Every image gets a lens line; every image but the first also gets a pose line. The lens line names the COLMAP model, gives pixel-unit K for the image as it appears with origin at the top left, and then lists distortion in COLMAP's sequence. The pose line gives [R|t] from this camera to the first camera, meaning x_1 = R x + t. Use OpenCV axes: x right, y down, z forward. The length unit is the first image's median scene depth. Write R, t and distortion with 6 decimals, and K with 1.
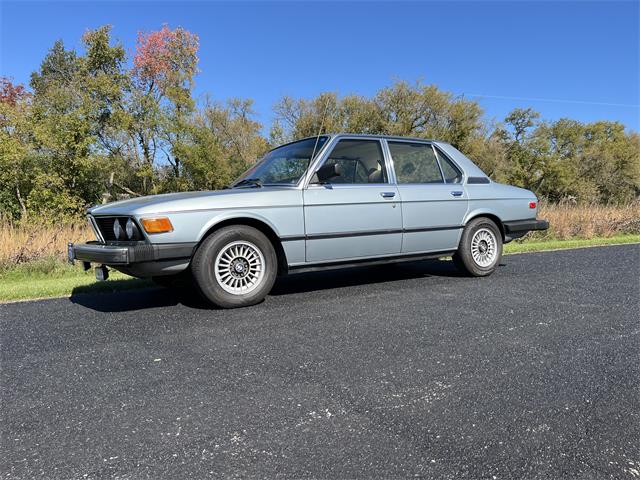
lens RADIAL K [[488.5, 0, 311.5], [0, 488.5, 223.1], [0, 0, 1]] dist [0.065011, -0.104716]
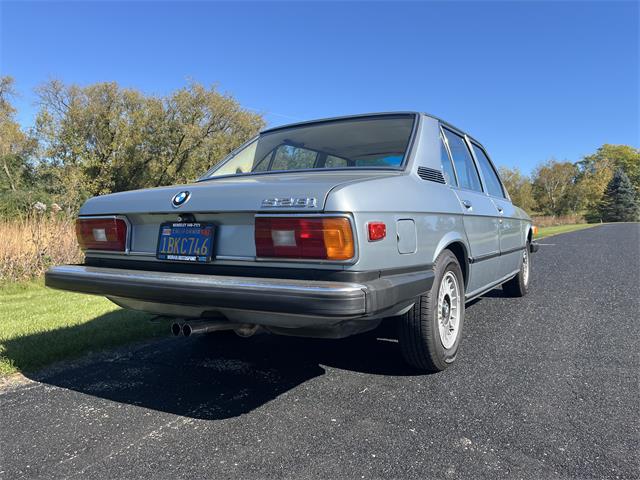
lens RADIAL K [[476.1, 0, 317.9], [0, 476.1, 230.0], [0, 0, 1]] dist [0.063138, -0.094984]
pose [[0.880574, 0.013168, 0.473725, -0.432087], [-0.015632, 0.999877, 0.001264, -0.011578], [-0.473650, -0.008518, 0.880672, 0.338183]]
